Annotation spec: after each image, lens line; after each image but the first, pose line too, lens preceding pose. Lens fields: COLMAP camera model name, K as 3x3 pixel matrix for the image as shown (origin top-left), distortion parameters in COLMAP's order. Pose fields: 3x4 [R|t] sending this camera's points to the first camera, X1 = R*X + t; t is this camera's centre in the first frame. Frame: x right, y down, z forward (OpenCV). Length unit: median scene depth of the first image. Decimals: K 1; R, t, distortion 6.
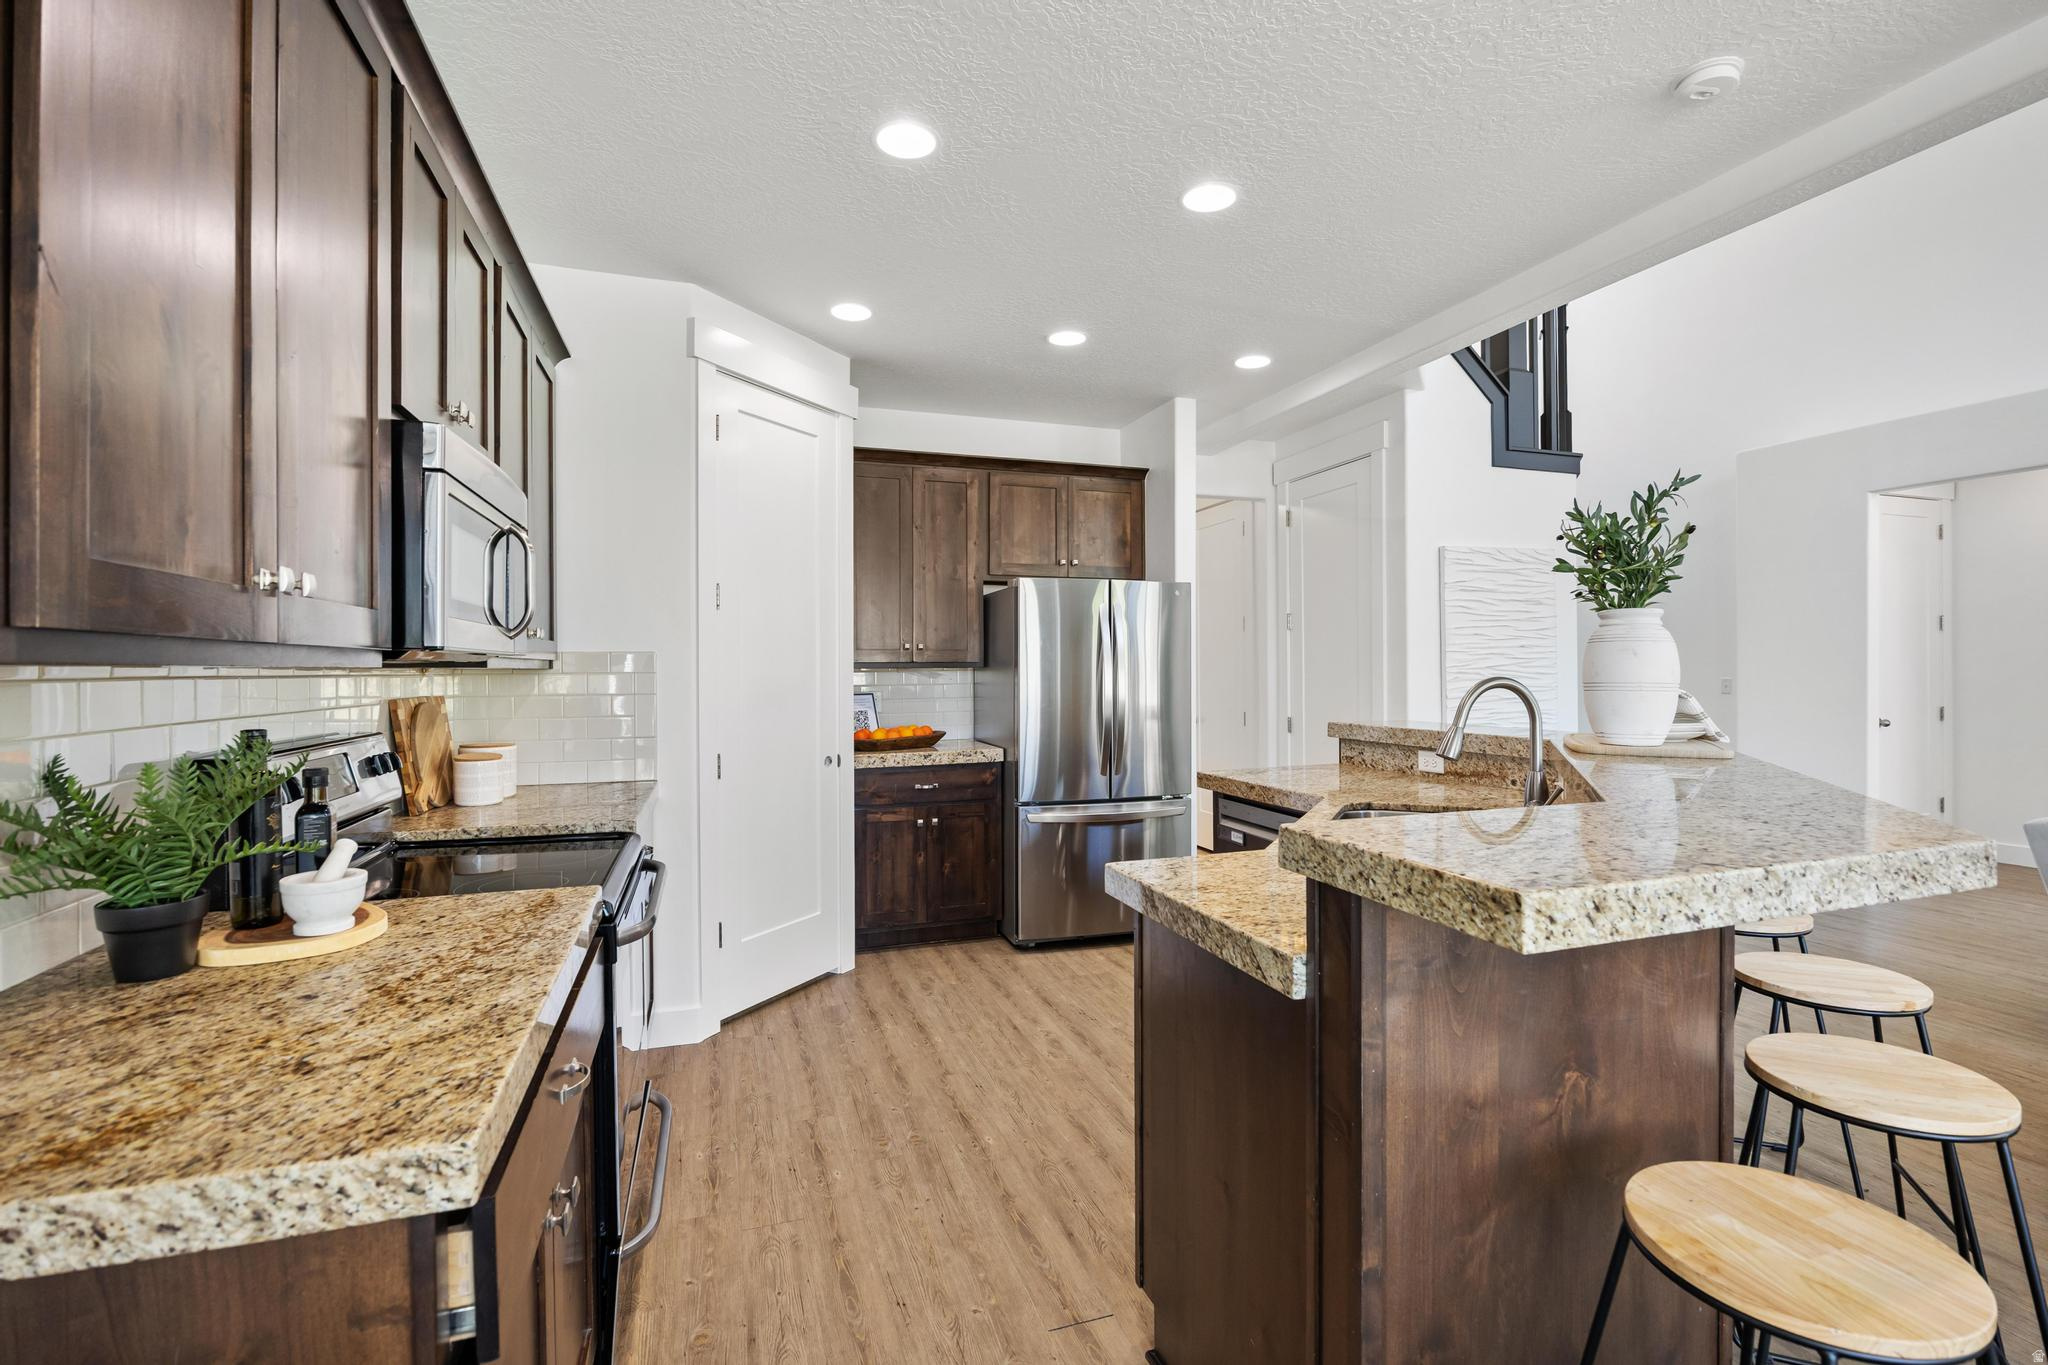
lens RADIAL K [[900.3, 0, 1016.9], [0, 900.3, 675.9], [0, 0, 1]] dist [-0.012699, 0.000096]
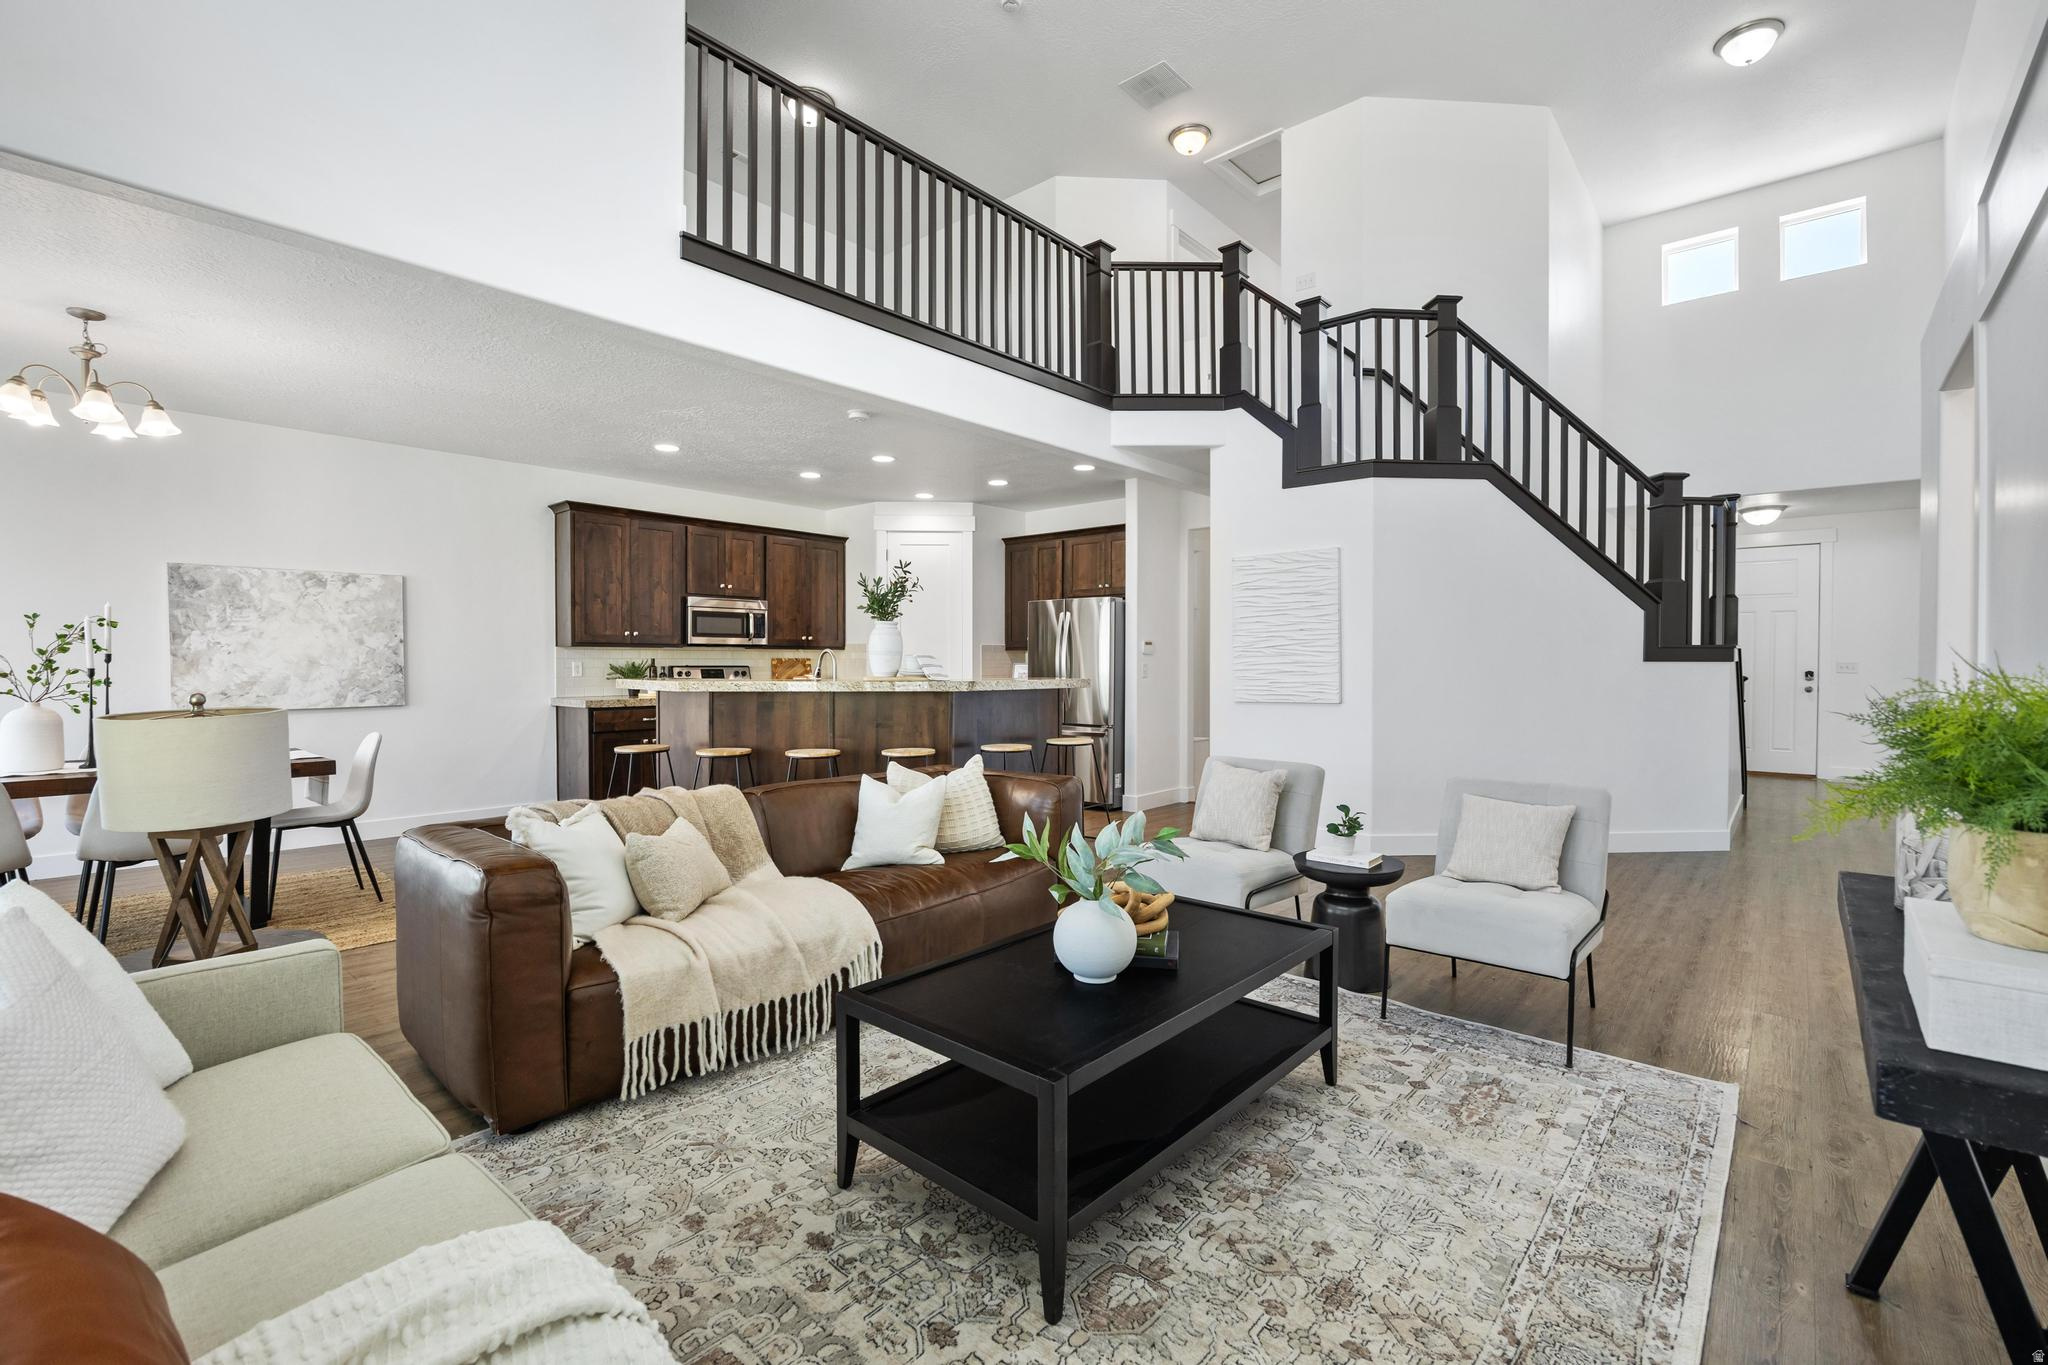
lens RADIAL K [[900.3, 0, 1016.9], [0, 900.3, 675.9], [0, 0, 1]] dist [-0.012699, 0.000096]
pose [[0.493313, 0.018812, -0.869648, 2.241926], [-0.010217, 0.999822, 0.015833, 0.025000], [0.869792, 0.001074, 0.493418, 0.055023]]
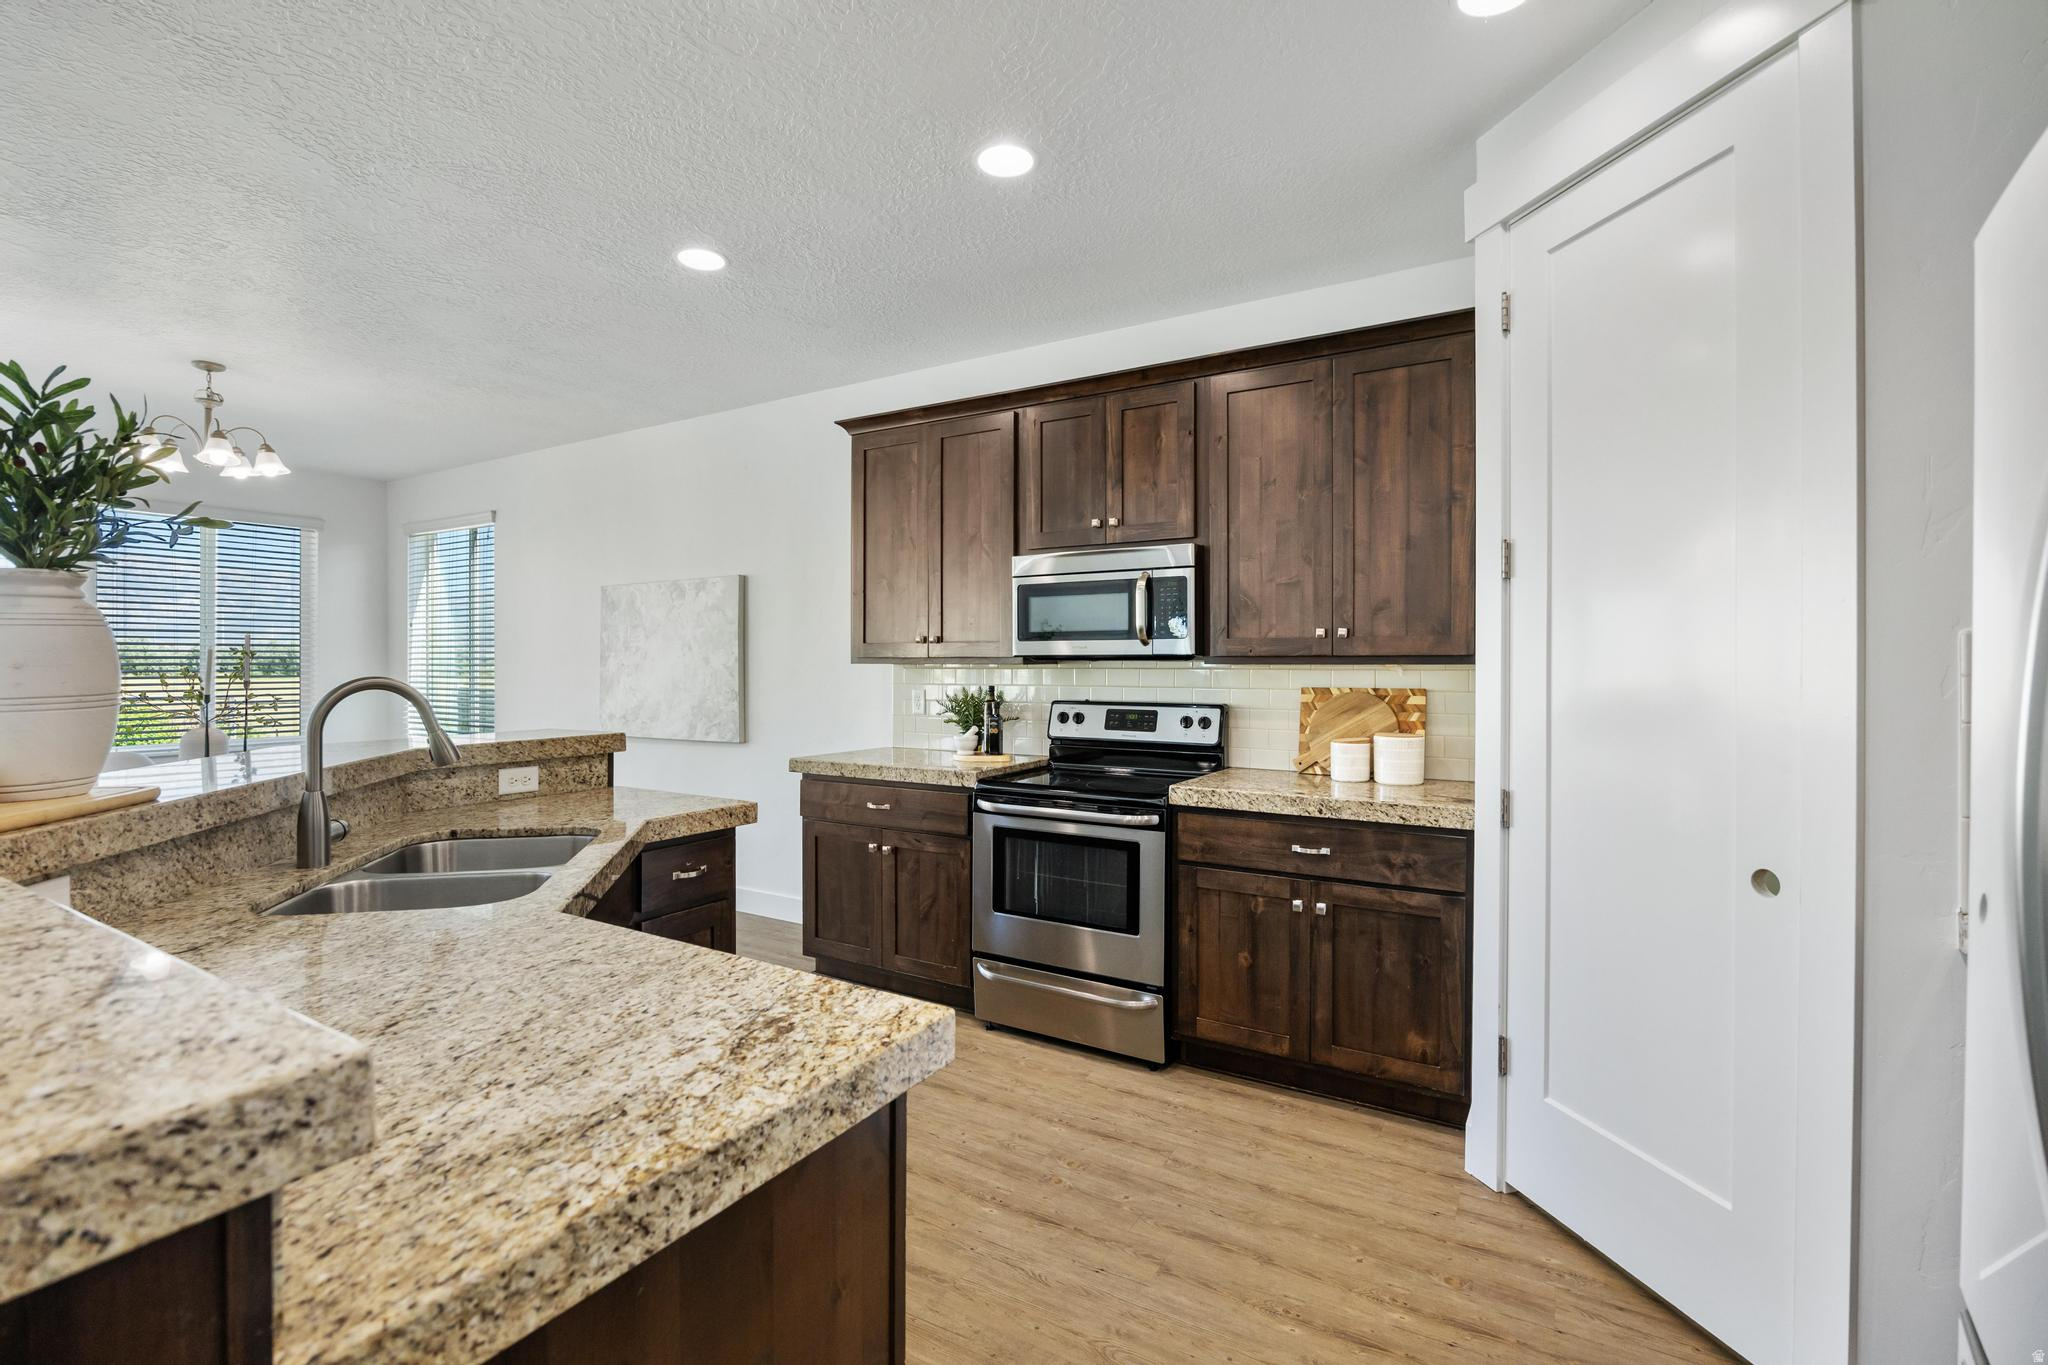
lens RADIAL K [[914.0, 0, 1023.5], [0, 914.0, 665.5], [0, 0, 1]] dist [-0.025004, 0.000254]
pose [[-0.756878, 0.006019, -0.653528, 0.425966], [-0.000675, 0.999950, 0.009991, -0.013660], [0.653555, 0.008003, -0.756836, 1.397090]]
